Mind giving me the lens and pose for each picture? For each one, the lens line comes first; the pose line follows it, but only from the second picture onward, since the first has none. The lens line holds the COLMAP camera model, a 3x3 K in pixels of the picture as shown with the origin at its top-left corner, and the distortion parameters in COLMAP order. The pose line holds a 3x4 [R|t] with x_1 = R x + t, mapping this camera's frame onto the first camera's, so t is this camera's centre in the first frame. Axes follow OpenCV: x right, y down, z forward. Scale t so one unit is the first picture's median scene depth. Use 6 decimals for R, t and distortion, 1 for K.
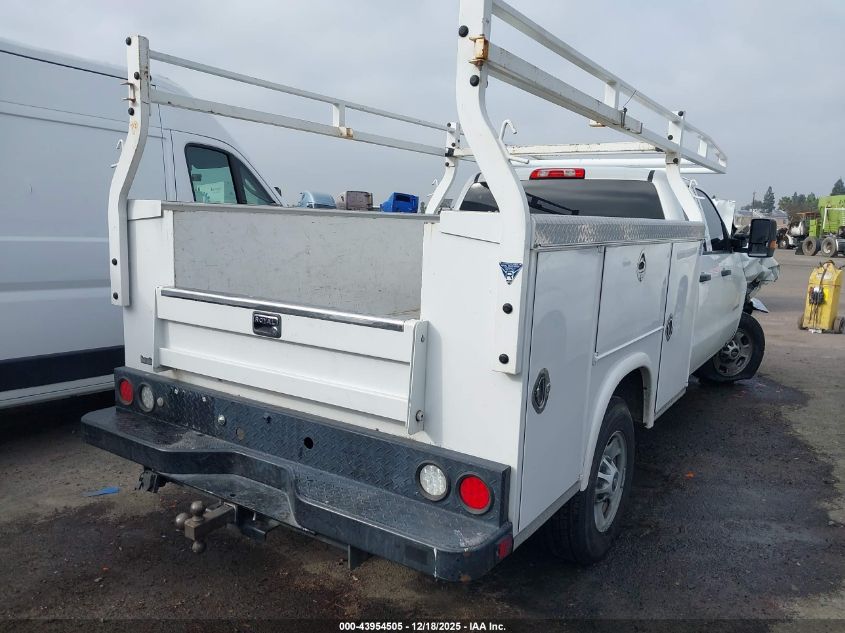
lens RADIAL K [[643.6, 0, 422.5], [0, 643.6, 316.5], [0, 0, 1]] dist [0.074222, 0.007156]
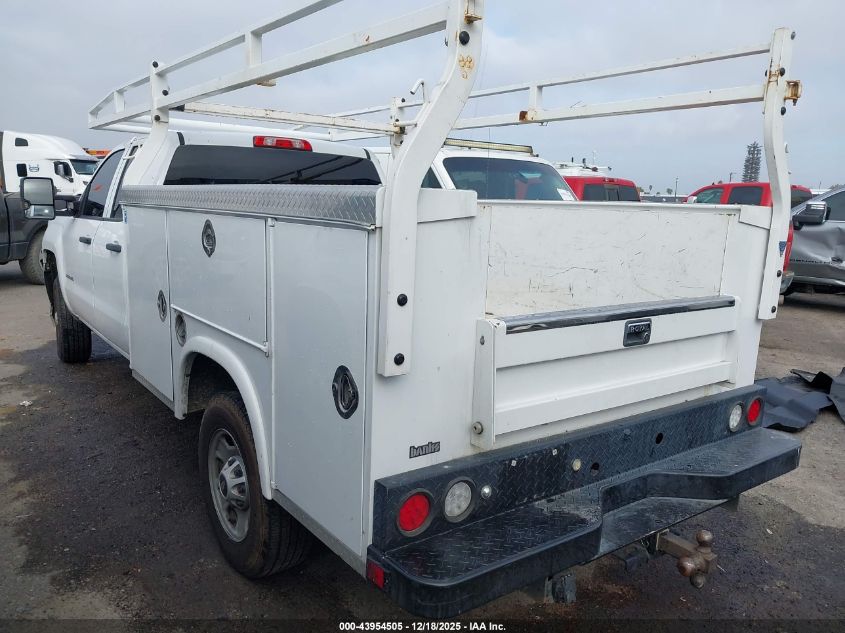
lens RADIAL K [[675.9, 0, 422.5], [0, 675.9, 316.5], [0, 0, 1]] dist [0.035552, 0.000372]
pose [[0.340008, -0.178606, 0.923306, -1.113959], [0.120250, 0.981997, 0.145678, -0.168780], [-0.932703, 0.061496, 0.355364, 0.858638]]
